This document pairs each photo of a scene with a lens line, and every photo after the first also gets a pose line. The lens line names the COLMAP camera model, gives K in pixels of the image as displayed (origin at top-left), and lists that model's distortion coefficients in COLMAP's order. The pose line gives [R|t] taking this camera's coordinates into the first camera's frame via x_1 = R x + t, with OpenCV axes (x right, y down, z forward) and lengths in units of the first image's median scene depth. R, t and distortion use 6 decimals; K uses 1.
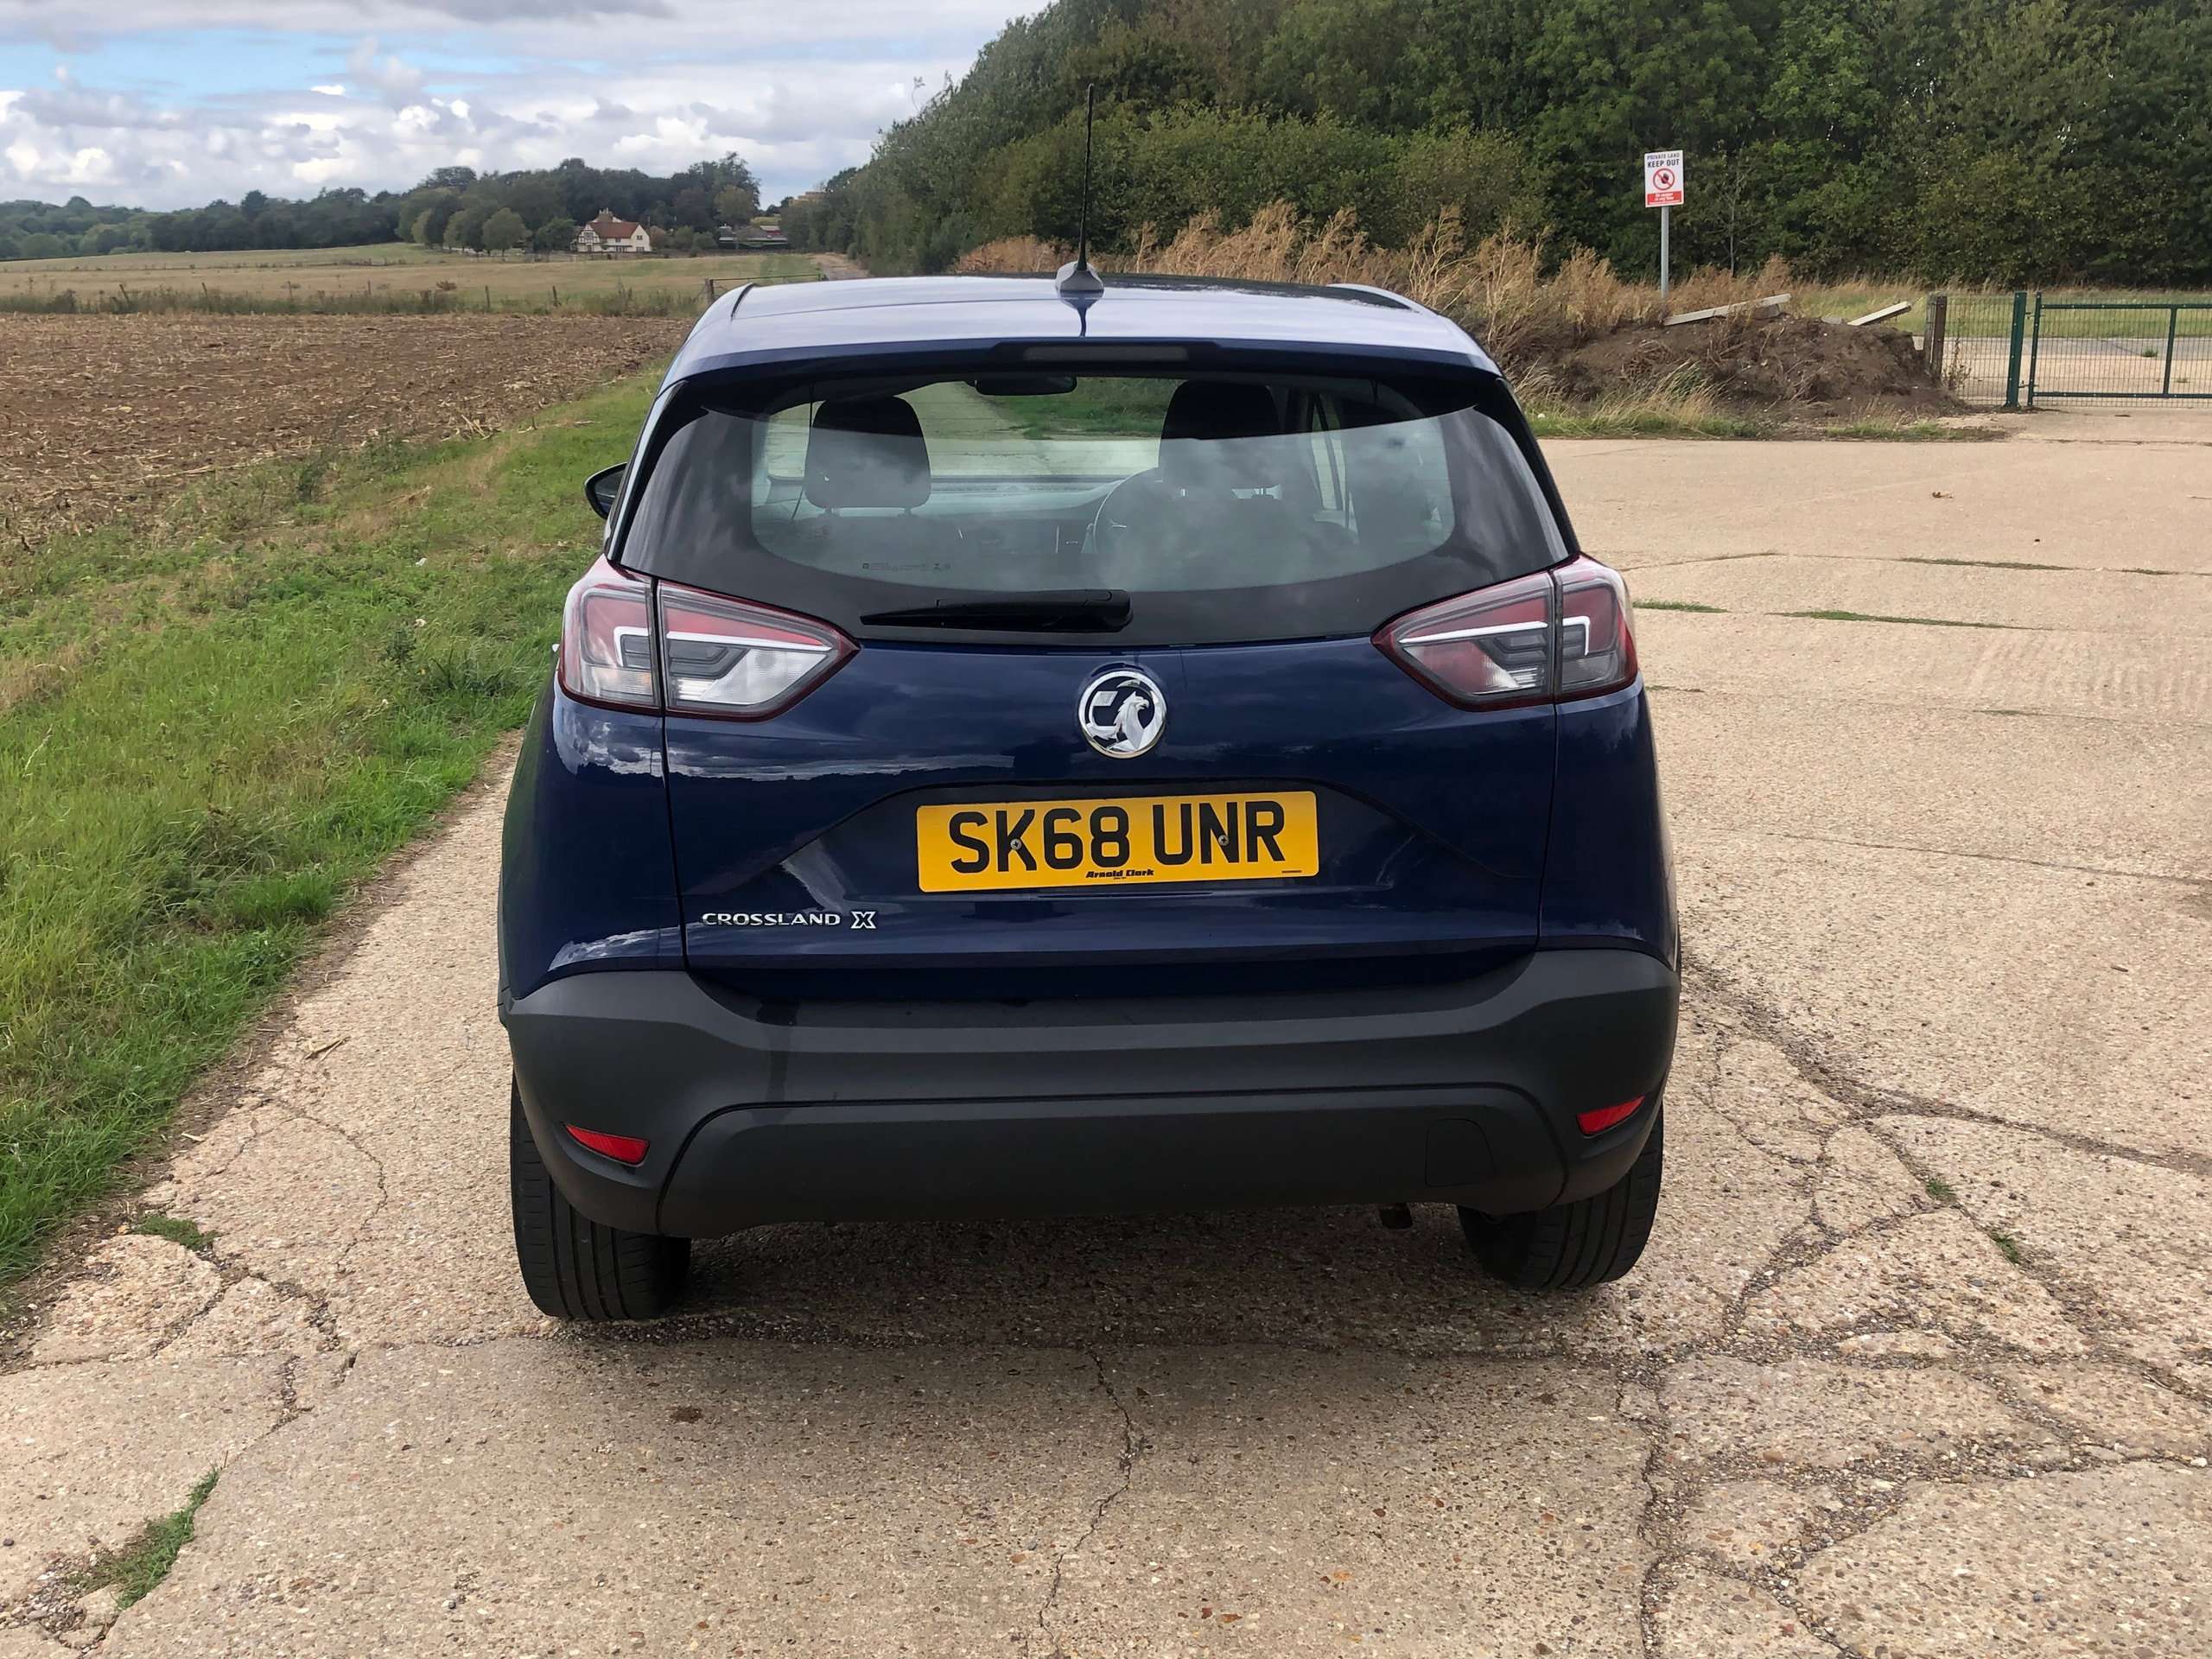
lens RADIAL K [[2371.6, 0, 1037.1], [0, 2371.6, 793.4], [0, 0, 1]] dist [0.021728, 0.000000]
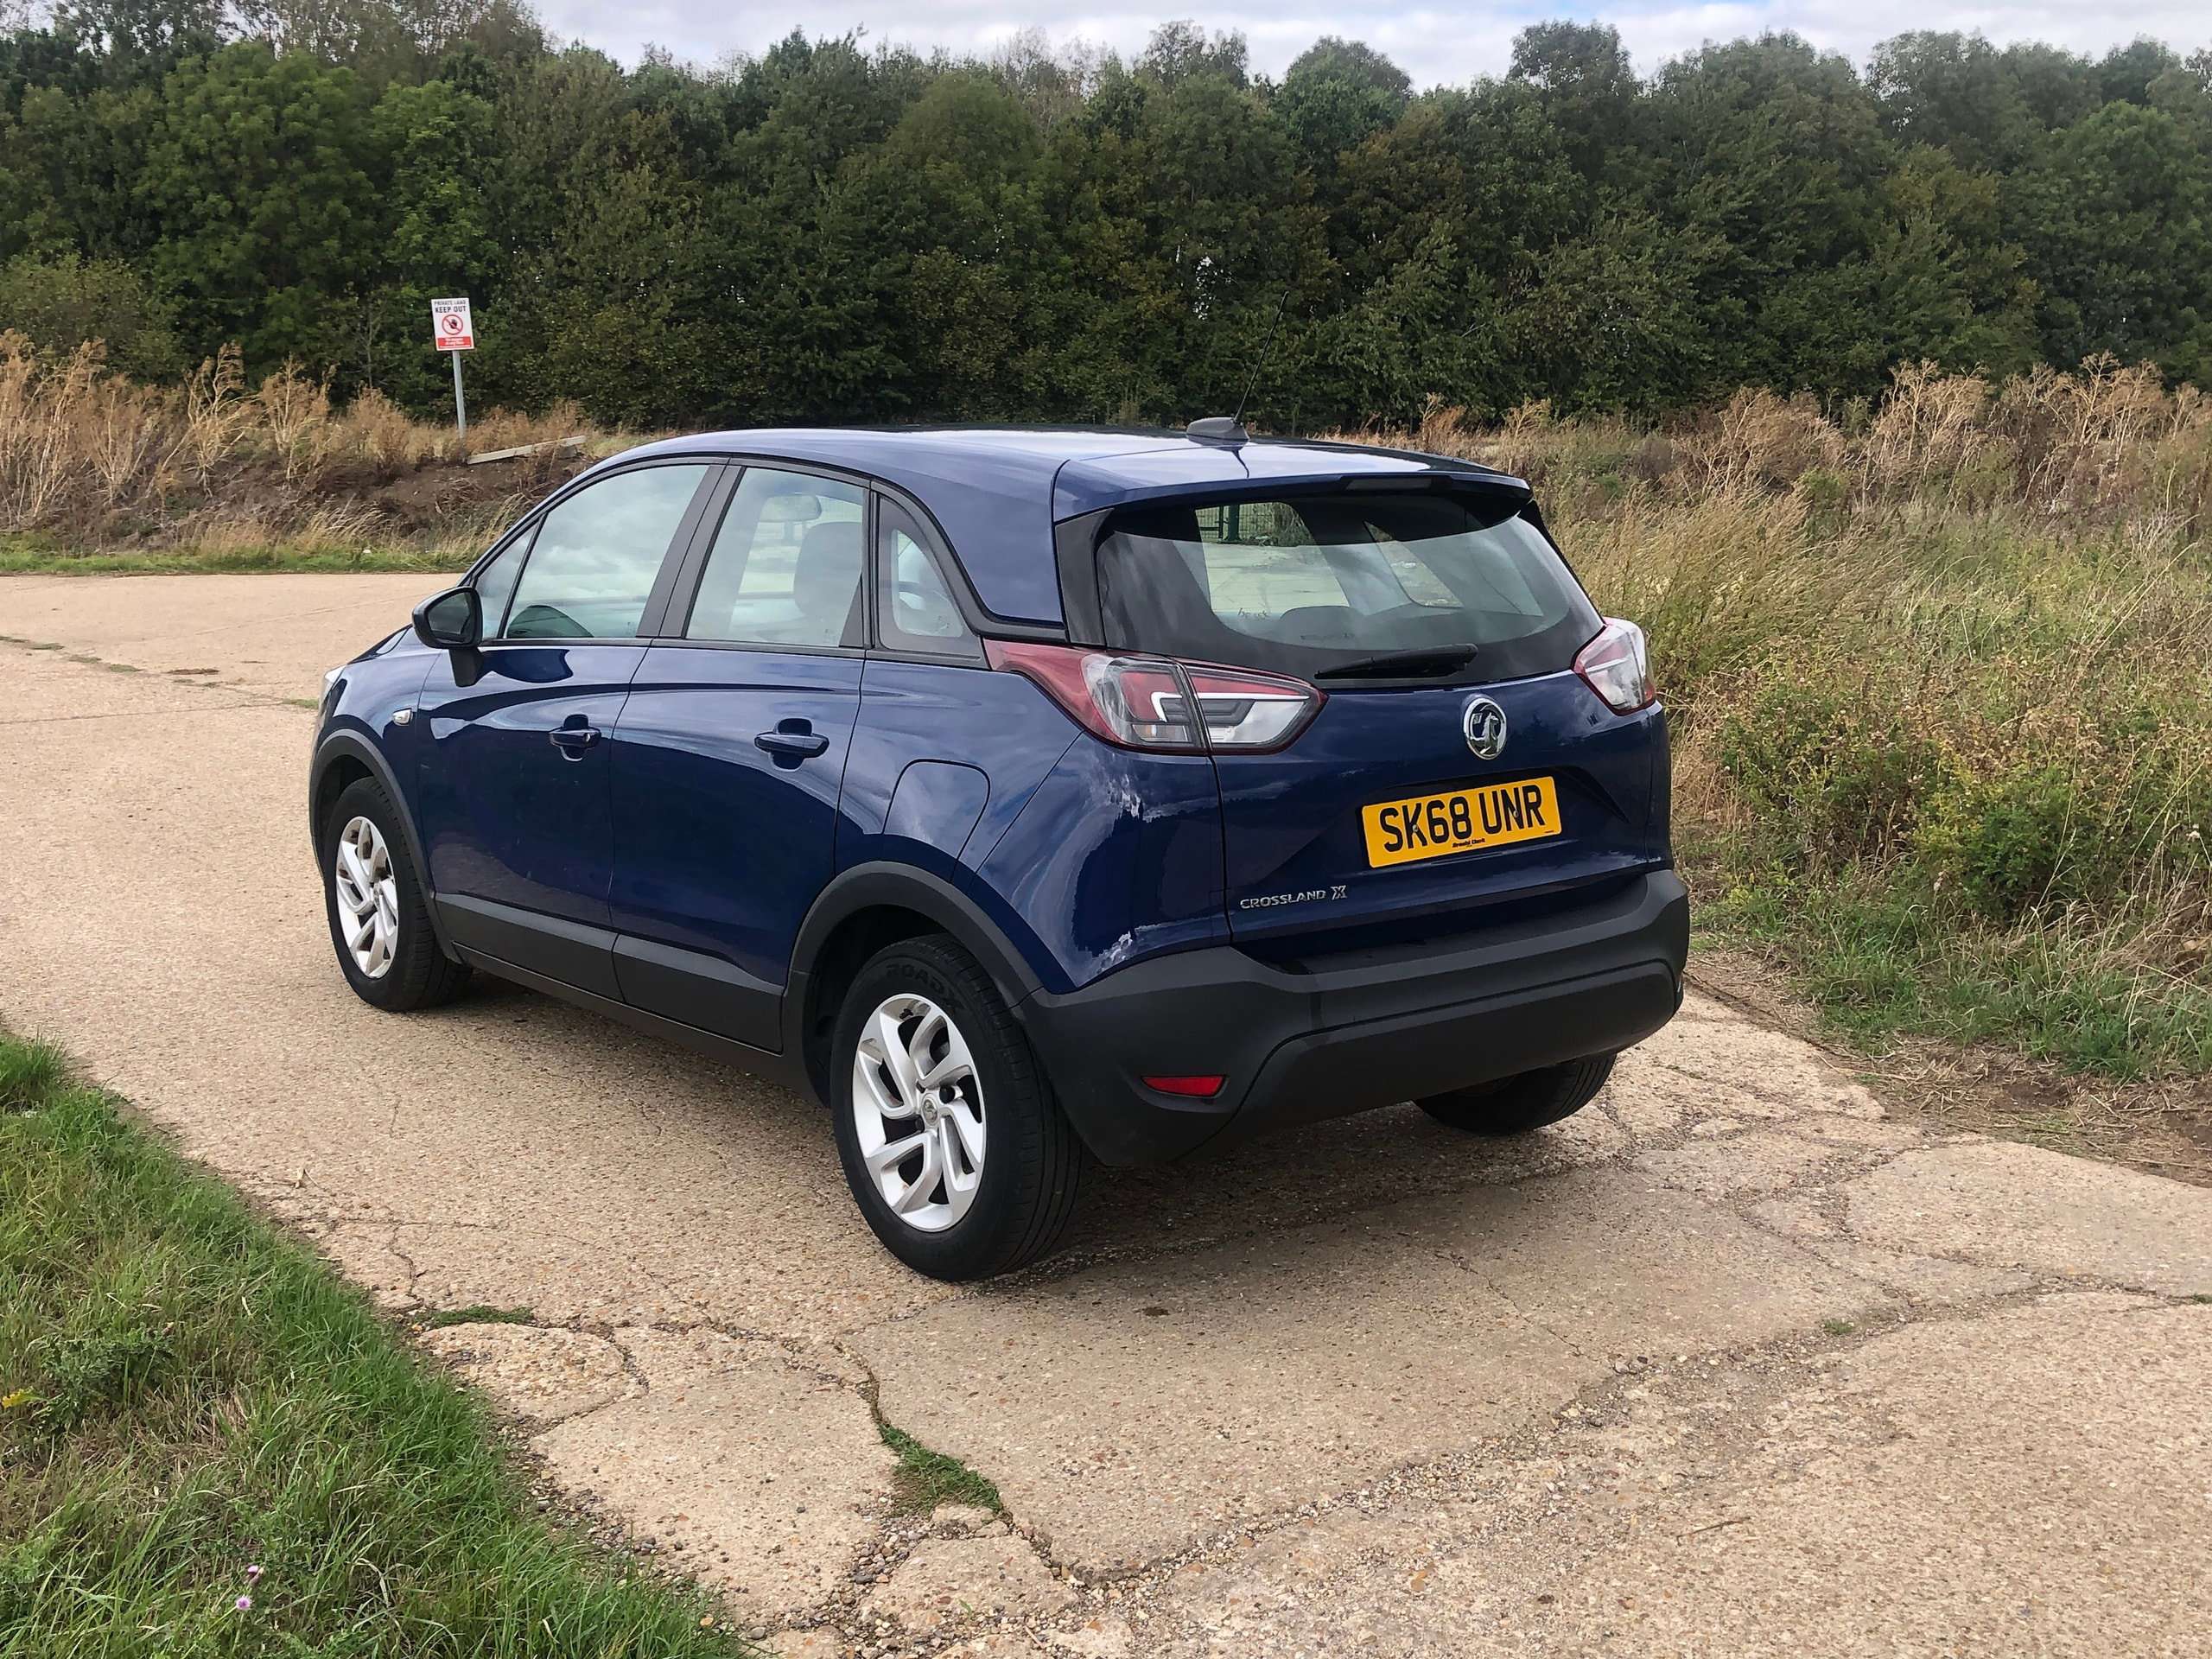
lens RADIAL K [[2411.3, 0, 1090.0], [0, 2411.3, 838.1], [0, 0, 1]] dist [0.022518, 0.000000]
pose [[0.818774, -0.089453, 0.567104, -0.953928], [0.112673, 0.993614, -0.005947, 0.013663], [-0.562950, 0.068766, 0.823625, -0.066458]]
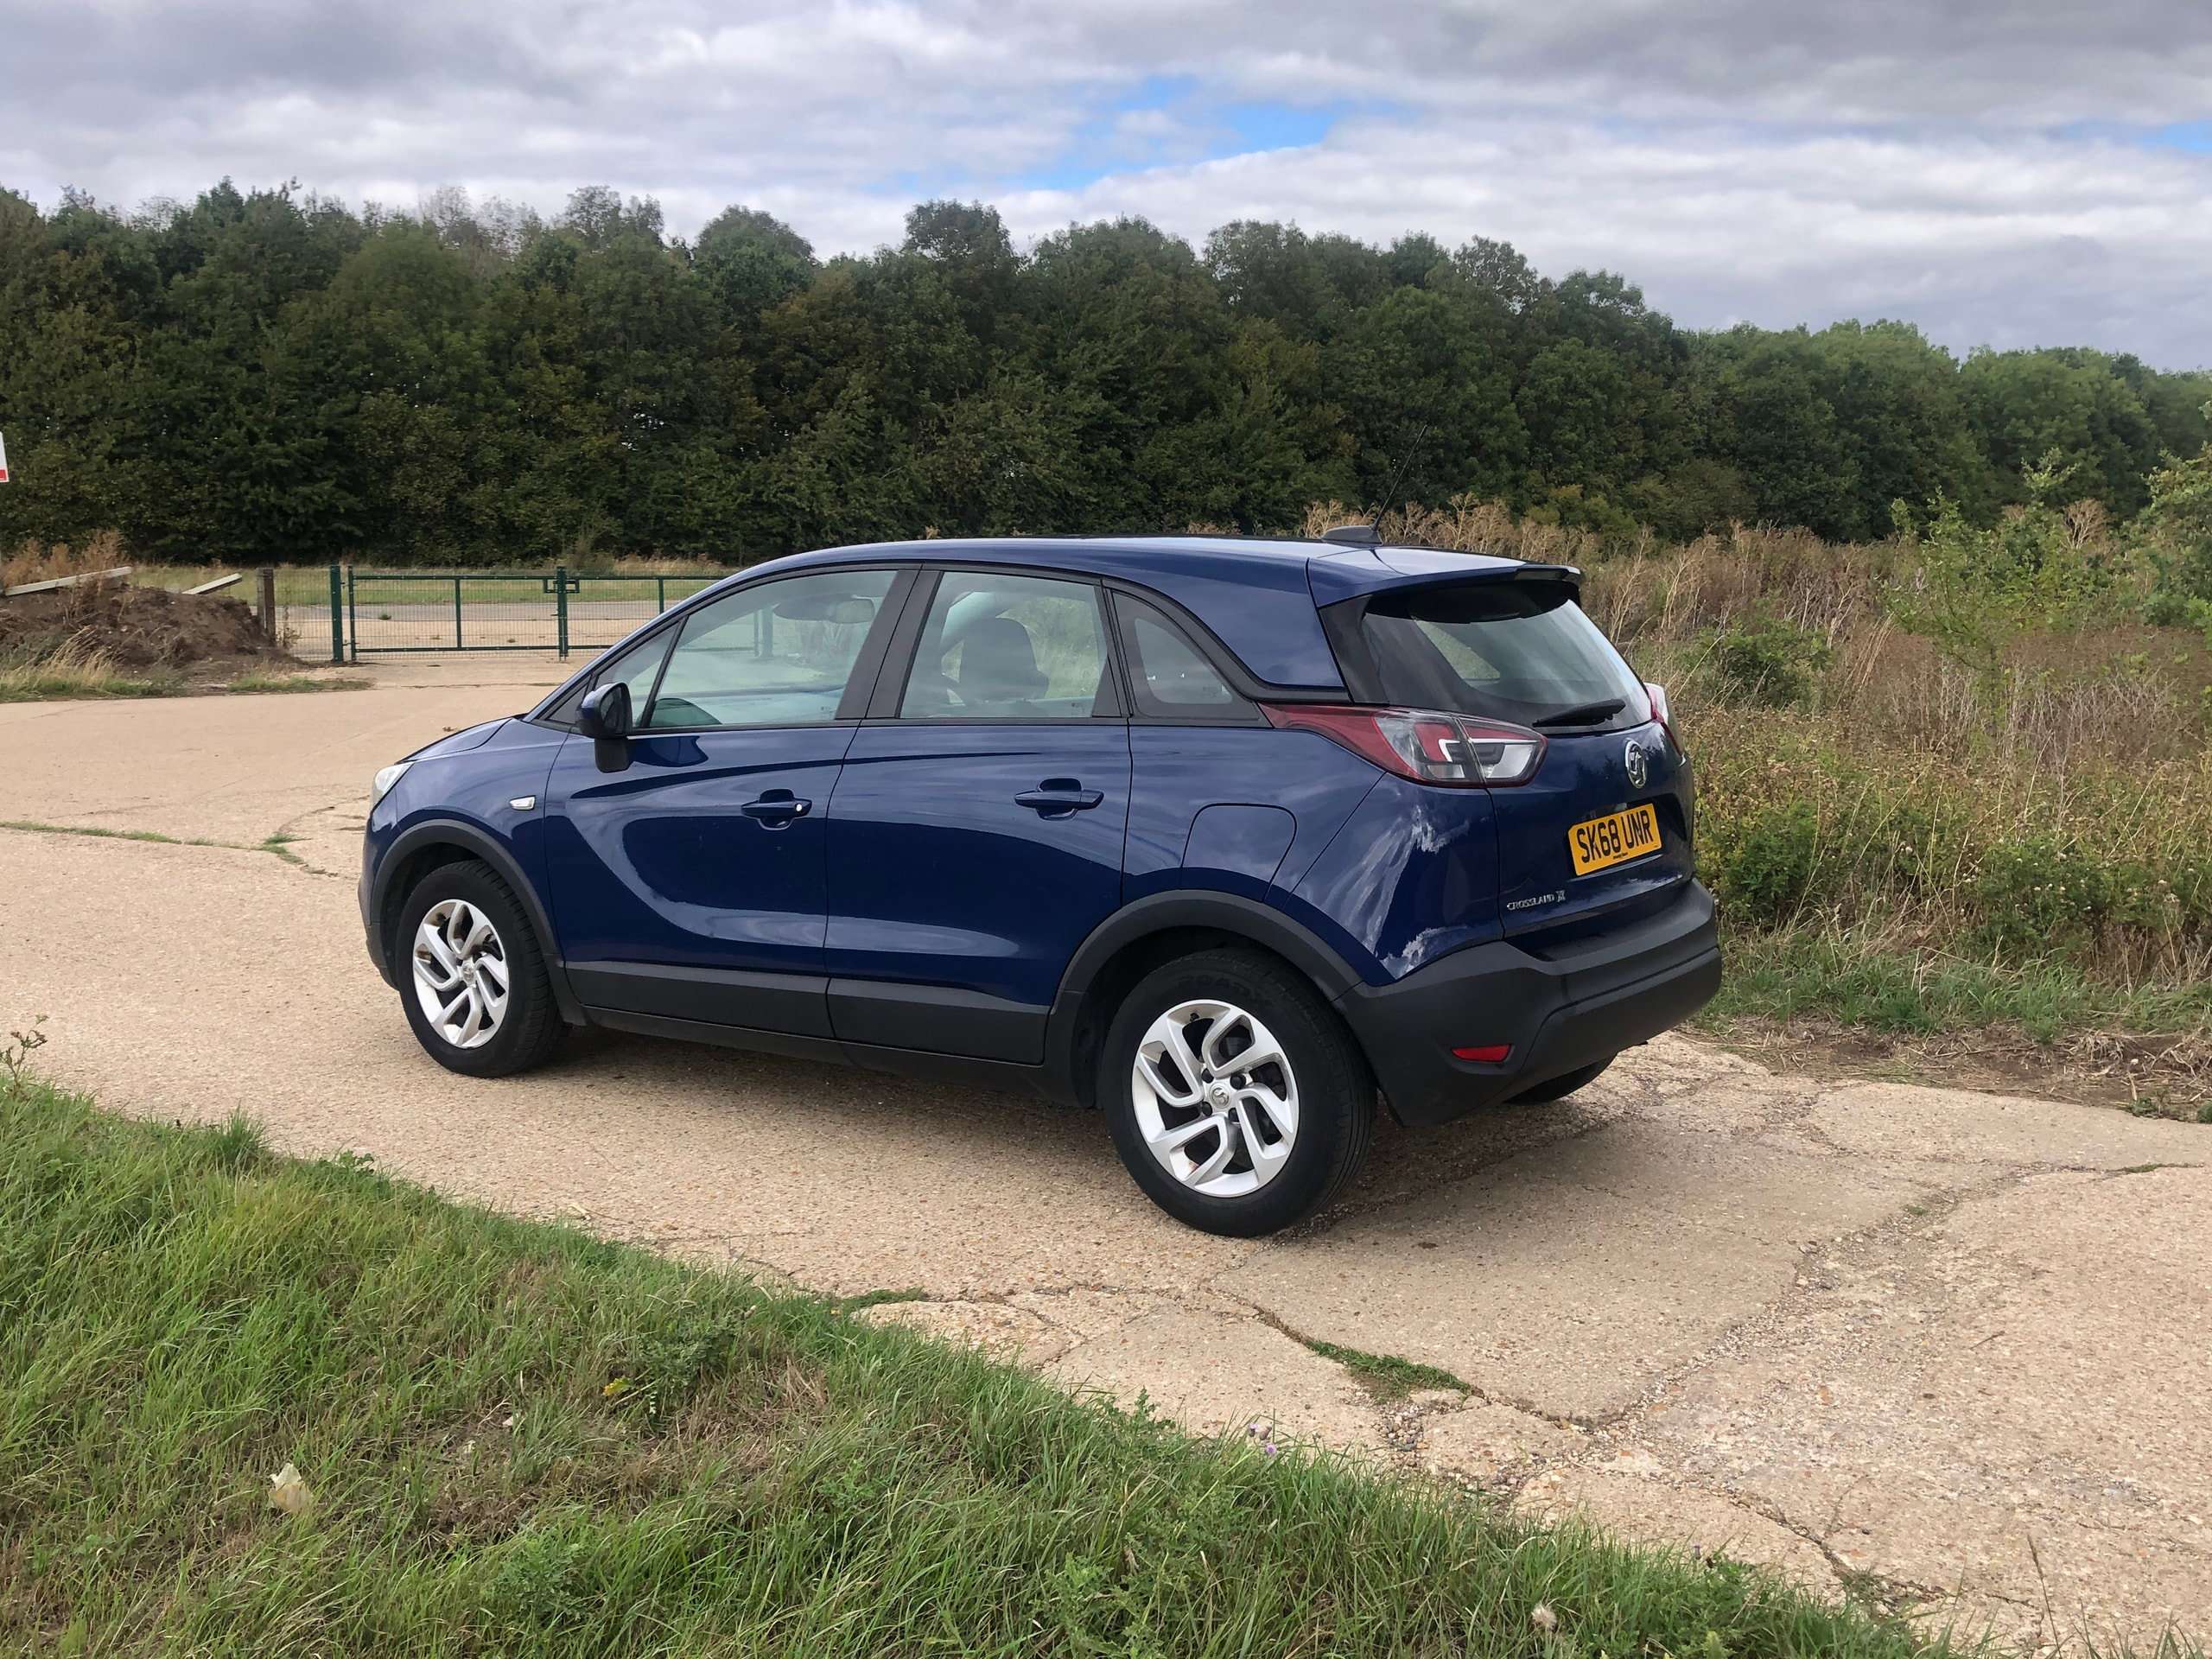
lens RADIAL K [[2227.0, 0, 1078.3], [0, 2227.0, 840.7], [0, 0, 1]] dist [0.017918, 0.000000]
pose [[0.636257, -0.092880, 0.765866, -1.501397], [0.159582, 0.987101, -0.012866, -0.021153], [-0.754792, 0.130405, 0.642872, 0.210107]]
